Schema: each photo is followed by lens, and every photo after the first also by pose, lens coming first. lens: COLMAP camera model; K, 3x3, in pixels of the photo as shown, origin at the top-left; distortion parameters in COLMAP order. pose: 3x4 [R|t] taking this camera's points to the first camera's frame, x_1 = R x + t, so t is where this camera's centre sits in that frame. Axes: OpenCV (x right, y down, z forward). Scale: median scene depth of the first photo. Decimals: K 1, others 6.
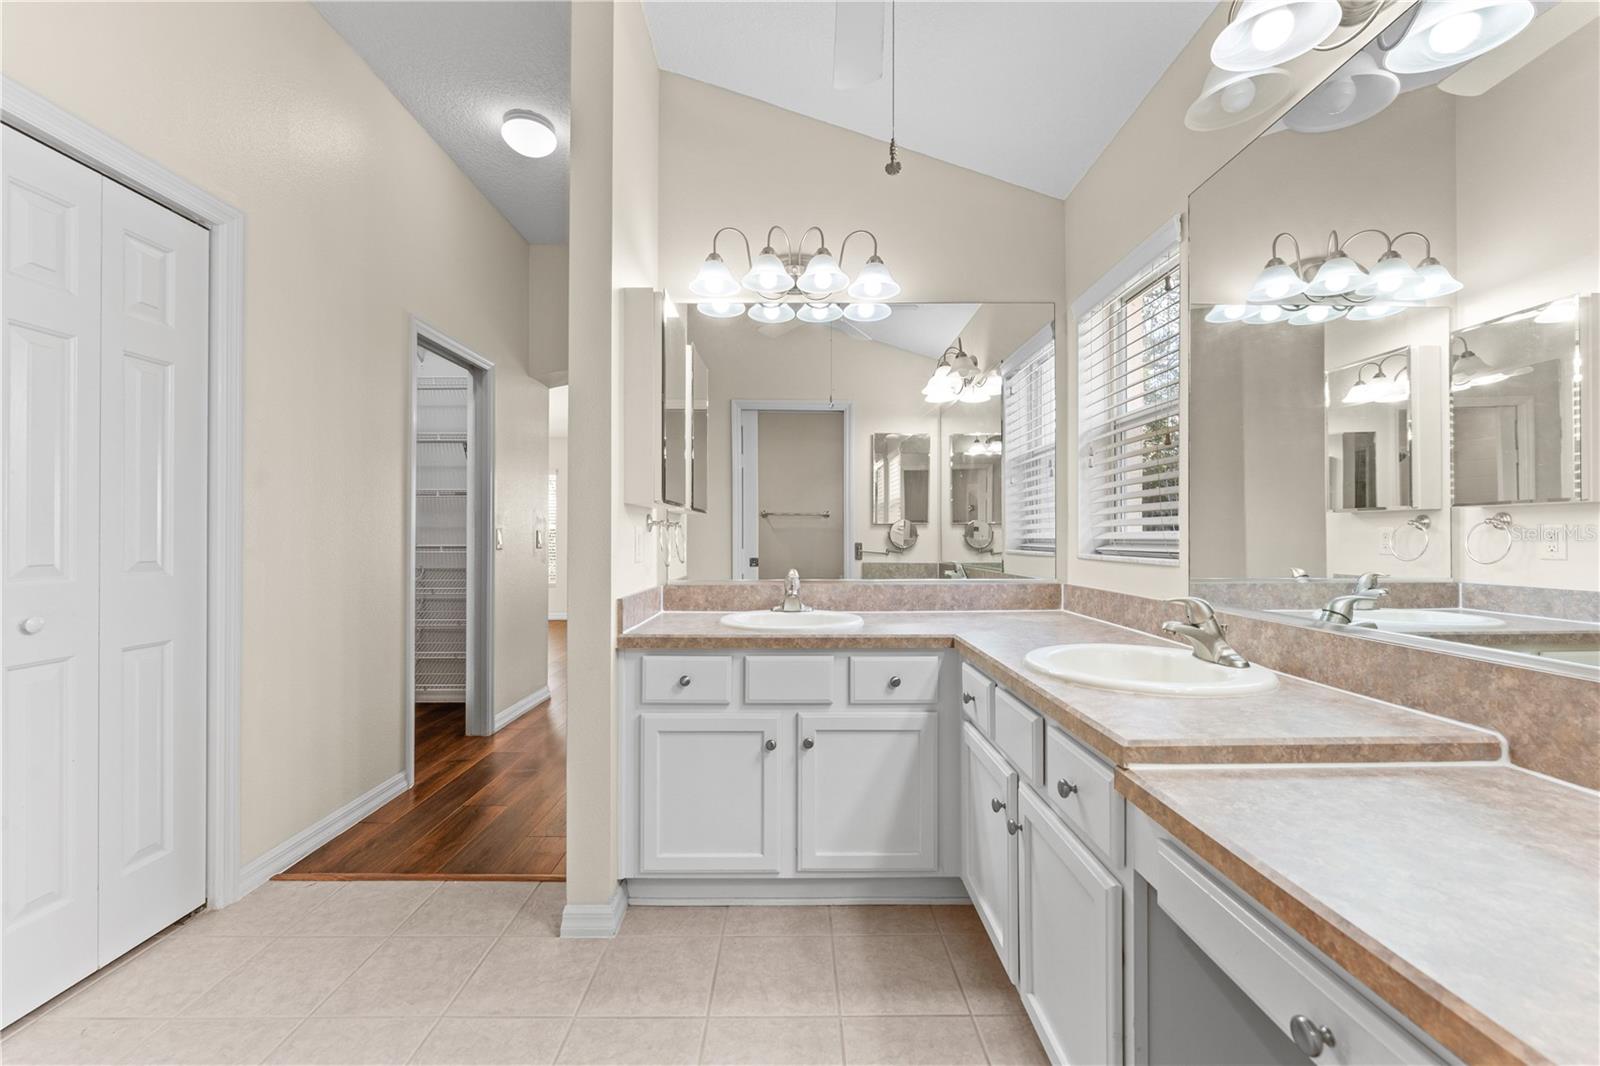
lens RADIAL K [[646.6, 0, 790.0], [0, 646.6, 532.6], [0, 0, 1]] dist [-0.002782, 0.000315]
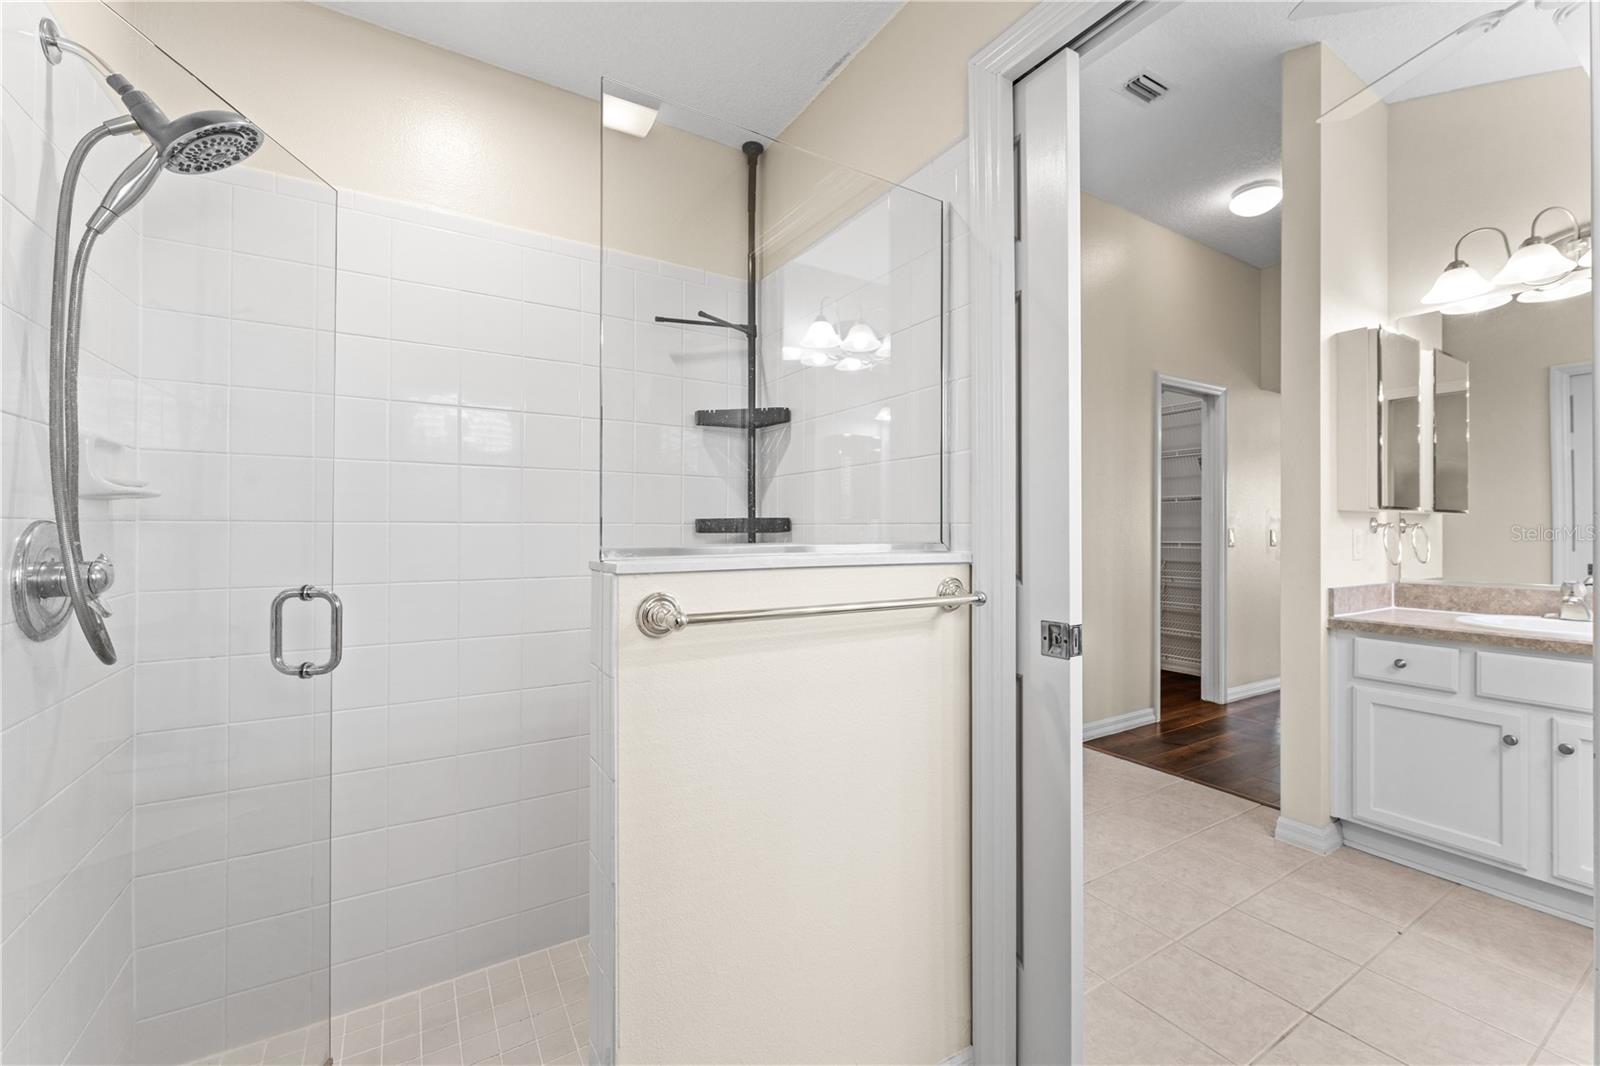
lens RADIAL K [[646.6, 0, 787.6], [0, 646.6, 531.0], [0, 0, 1]] dist [-0.002782, 0.000315]
pose [[0.508474, -0.001183, -0.861077, 0.243462], [0.004699, 0.999988, 0.001402, -0.012711], [0.861065, -0.004759, 0.508473, -0.470047]]
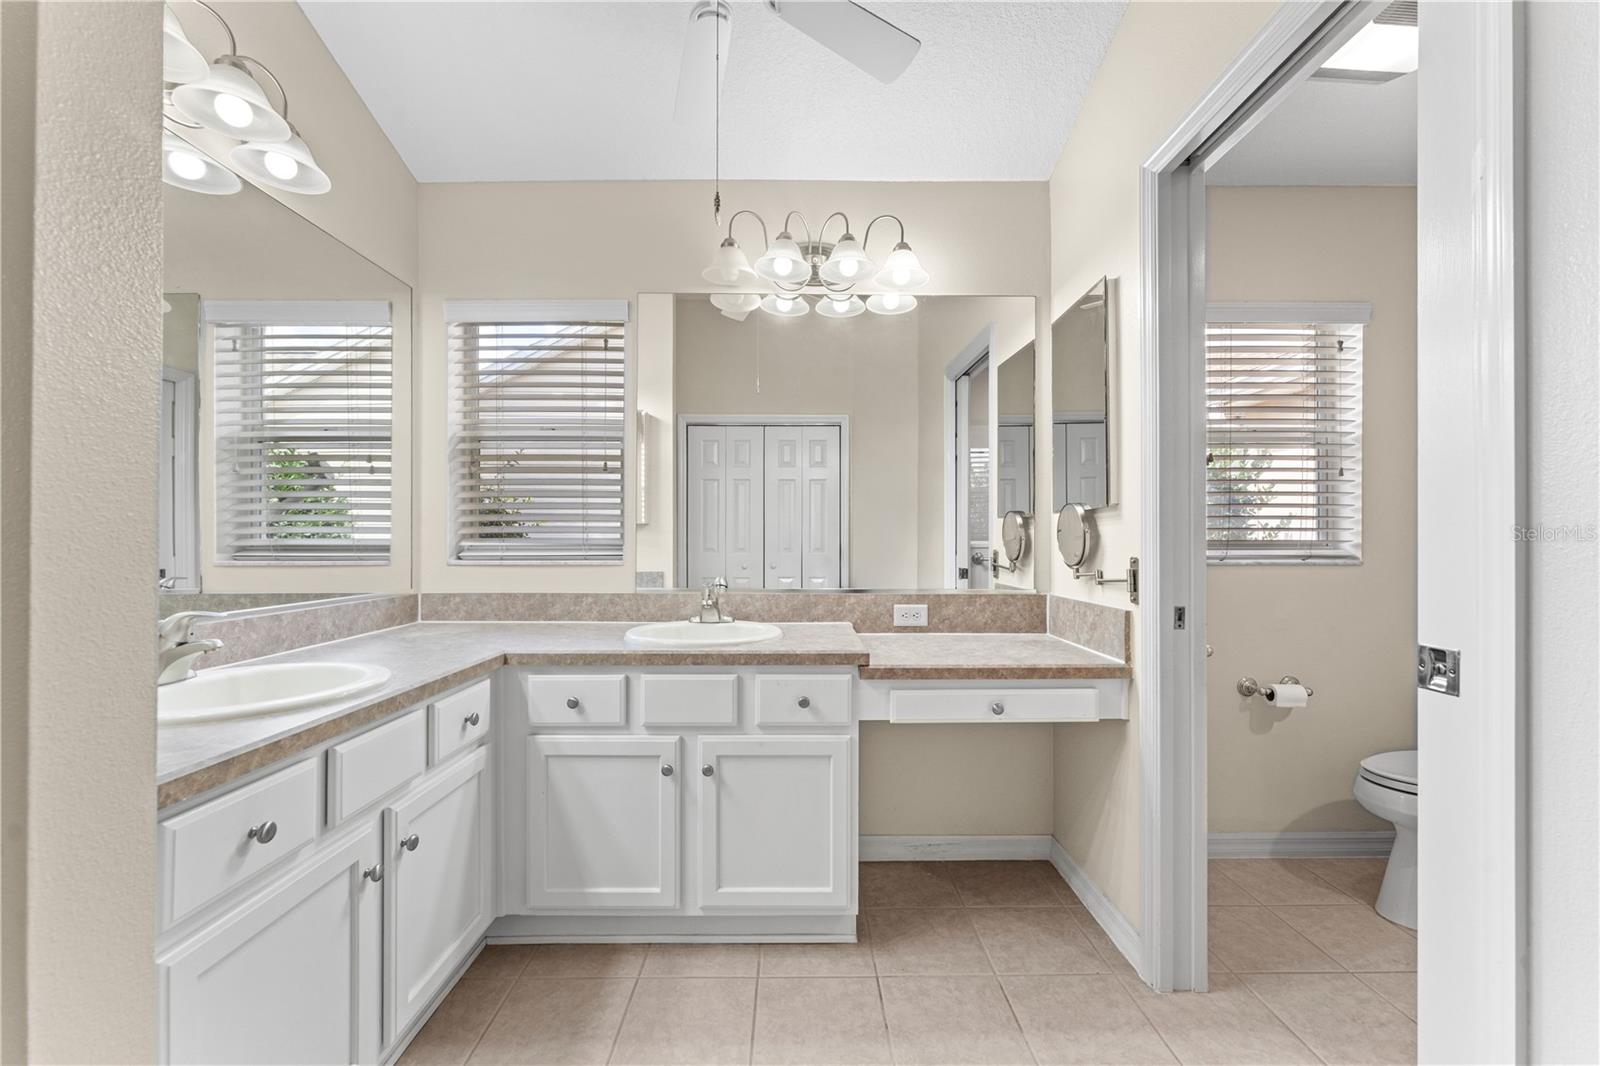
lens RADIAL K [[646.6, 0, 805.2], [0, 646.6, 537.9], [0, 0, 1]] dist [-0.002782, 0.000315]
pose [[-0.015549, 0.006112, 0.999860, -0.593193], [-0.005355, 0.999966, -0.006196, 0.002065], [-0.999865, -0.005451, -0.015516, 0.525640]]
